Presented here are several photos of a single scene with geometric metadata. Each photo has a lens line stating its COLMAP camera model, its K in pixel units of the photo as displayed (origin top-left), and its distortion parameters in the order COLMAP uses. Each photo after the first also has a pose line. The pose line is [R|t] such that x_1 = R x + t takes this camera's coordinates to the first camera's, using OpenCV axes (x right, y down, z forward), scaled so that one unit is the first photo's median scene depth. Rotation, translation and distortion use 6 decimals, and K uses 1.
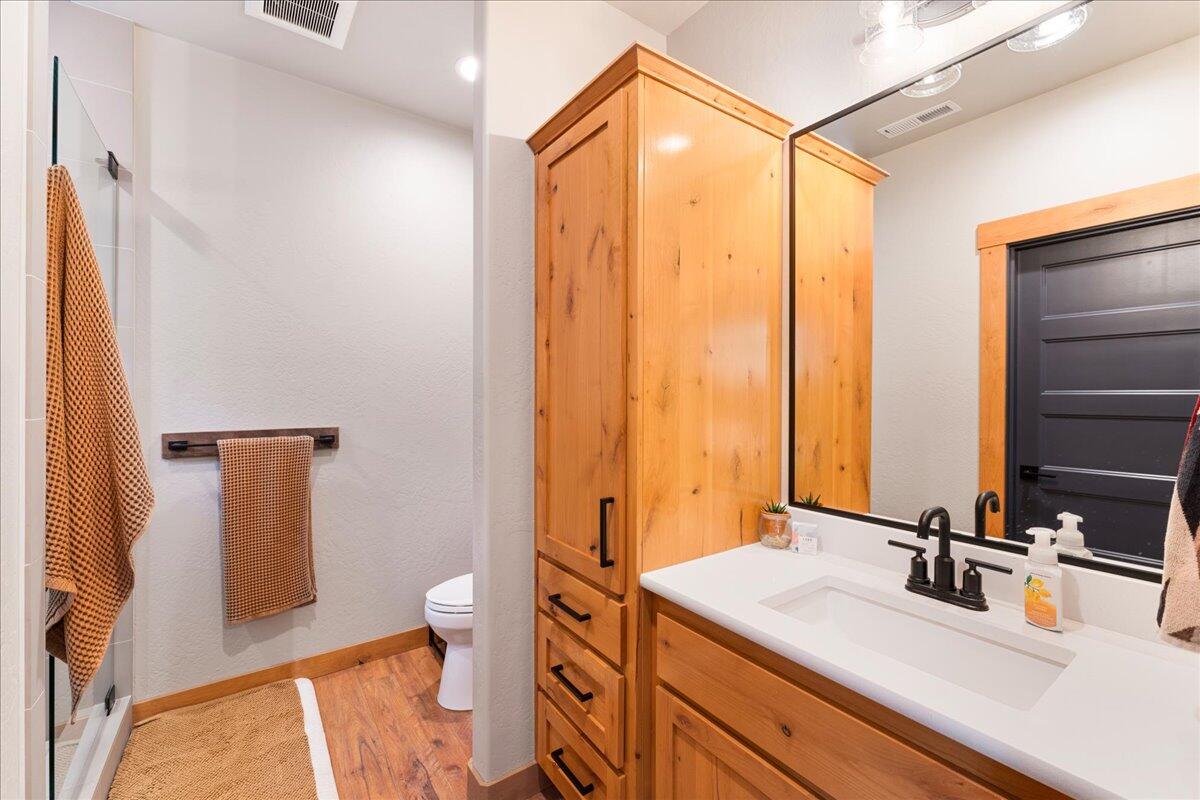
lens RADIAL K [[485.9, 0, 601.5], [0, 485.9, 382.1], [0, 0, 1]] dist [0.000952, 0.000153]
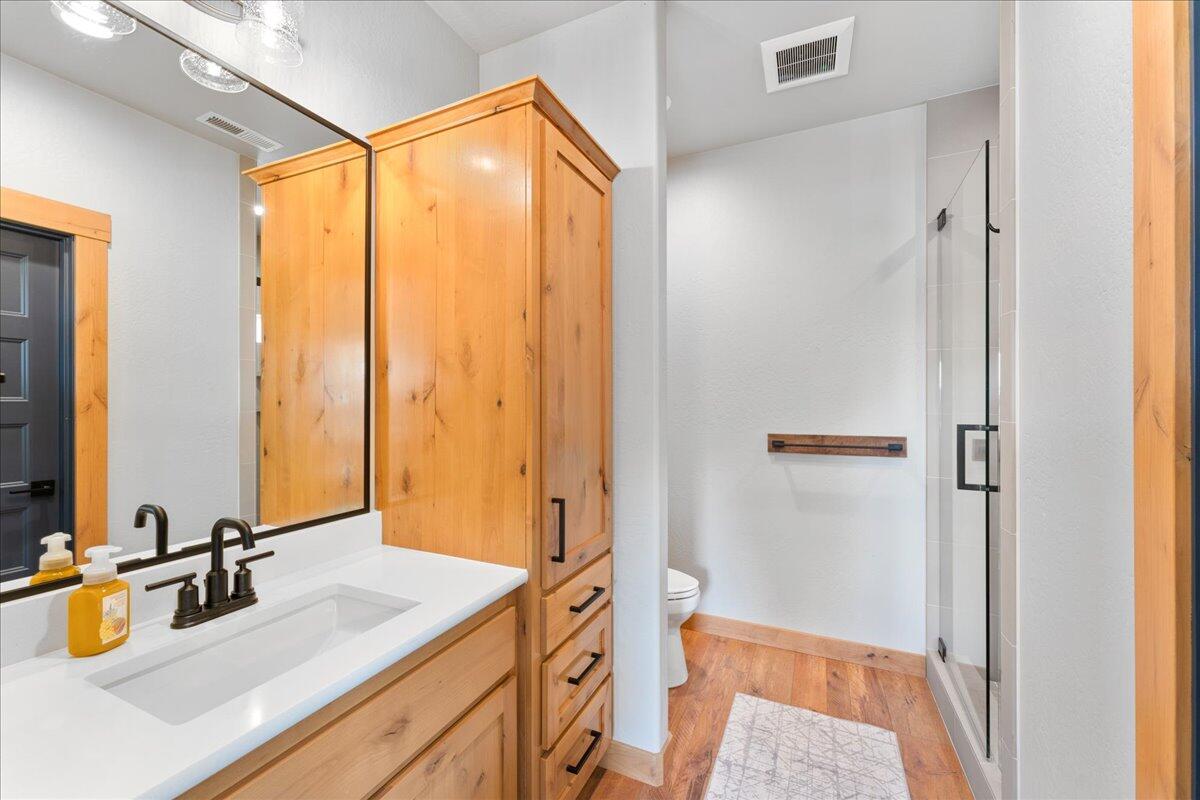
lens RADIAL K [[475.2, 0, 598.2], [0, 475.2, 399.4], [0, 0, 1]] dist [0.002321, -0.000424]
pose [[-0.500637, 0.006305, 0.865634, -0.492590], [-0.000744, 0.999970, -0.007714, 0.024651], [-0.865657, -0.004506, -0.500617, 0.805015]]
